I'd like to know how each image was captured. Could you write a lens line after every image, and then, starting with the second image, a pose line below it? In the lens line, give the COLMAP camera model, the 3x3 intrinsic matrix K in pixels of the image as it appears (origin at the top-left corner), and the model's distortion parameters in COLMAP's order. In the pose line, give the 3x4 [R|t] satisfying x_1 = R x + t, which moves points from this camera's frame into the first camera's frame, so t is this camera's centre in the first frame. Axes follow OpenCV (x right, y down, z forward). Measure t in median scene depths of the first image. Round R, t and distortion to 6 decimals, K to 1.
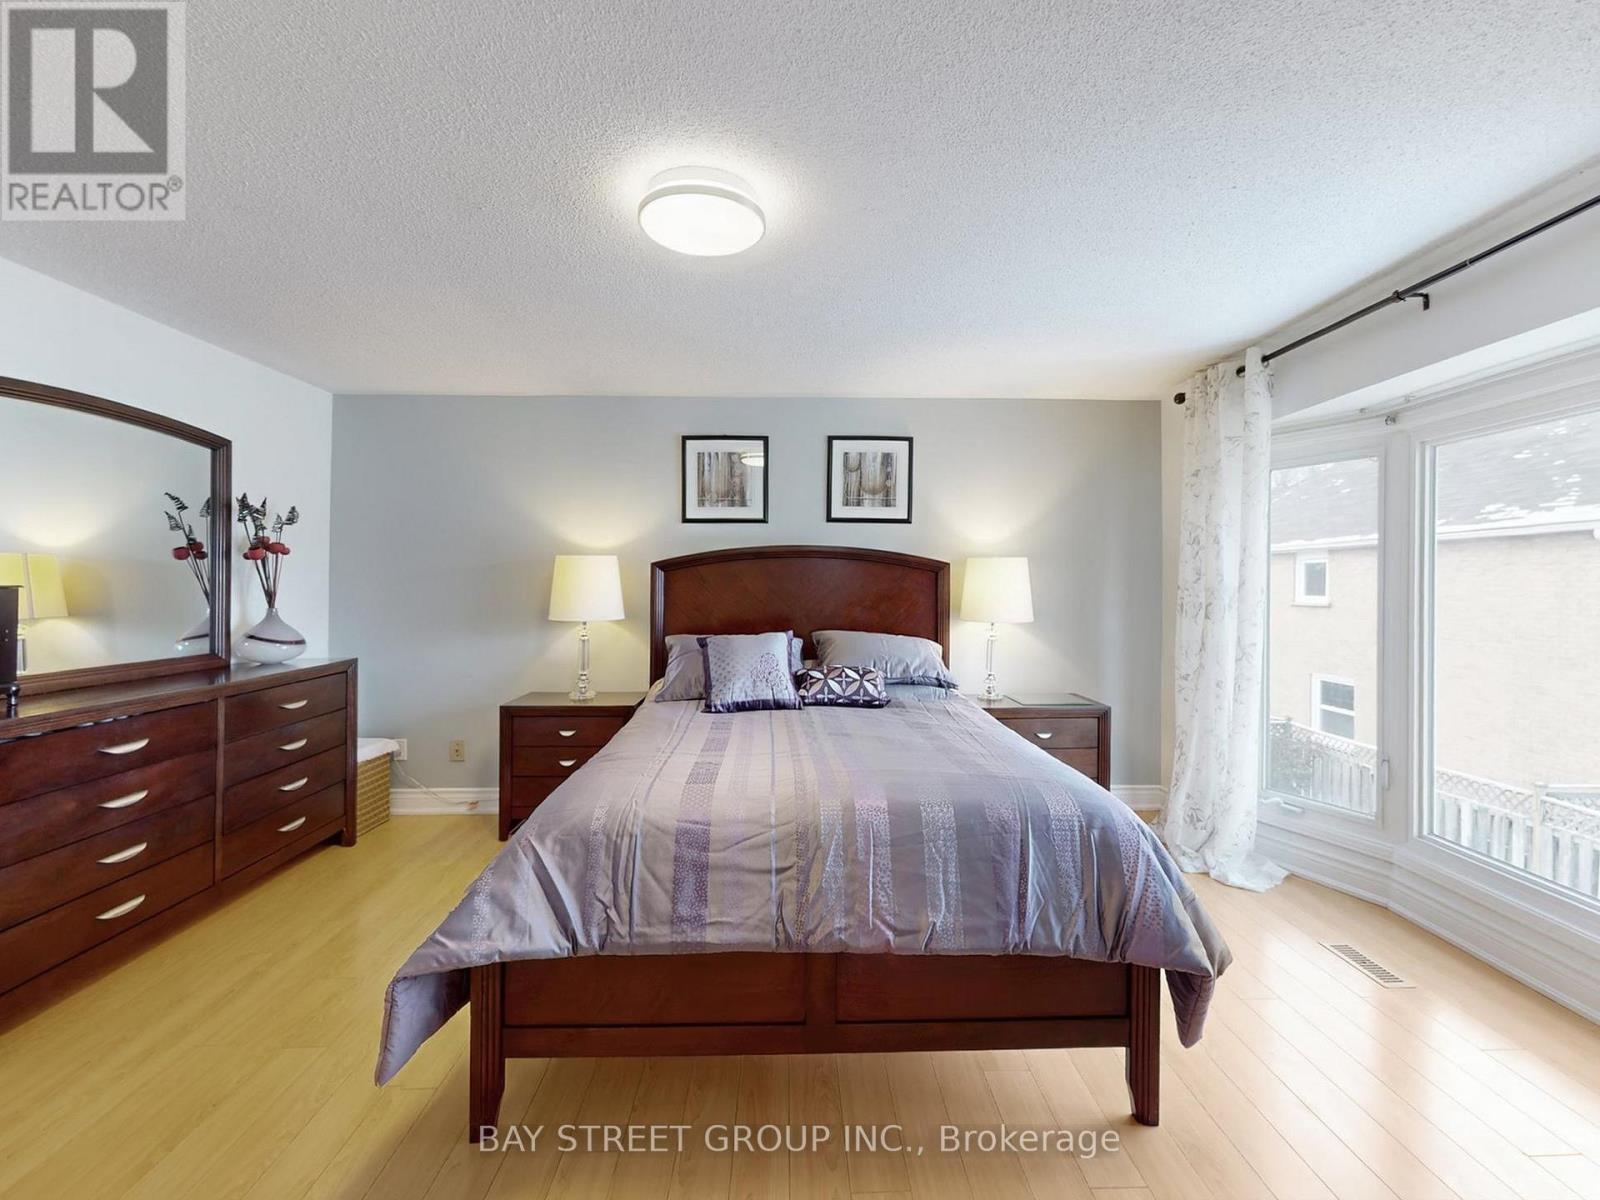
lens RADIAL K [[683.2, 0, 808.1], [0, 683.2, 595.3], [0, 0, 1]] dist [0.000565, -0.000111]
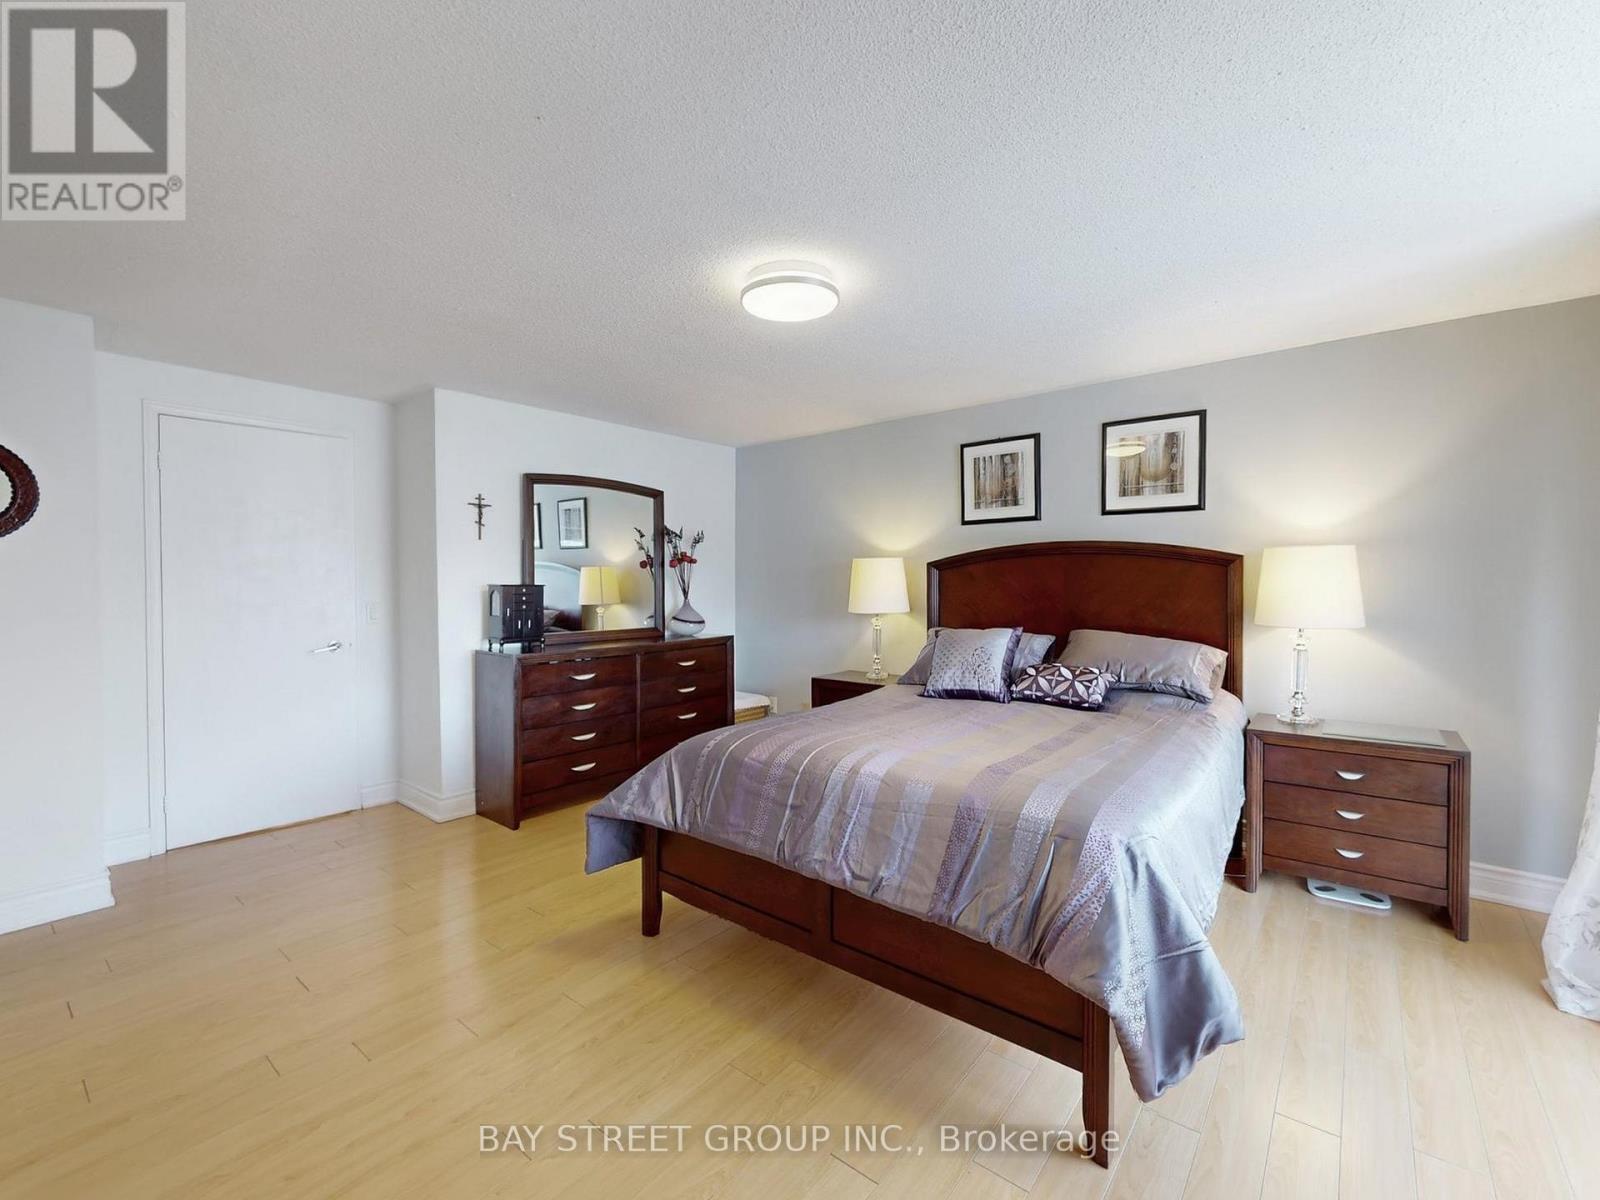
lens RADIAL K [[683.2, 0, 808.1], [0, 683.2, 595.3], [0, 0, 1]] dist [0.000565, -0.000111]
pose [[0.762620, 0.007789, -0.646800, 0.408472], [-0.003234, 0.999961, 0.008230, -0.003068], [0.646838, -0.004185, 0.762616, 0.019403]]
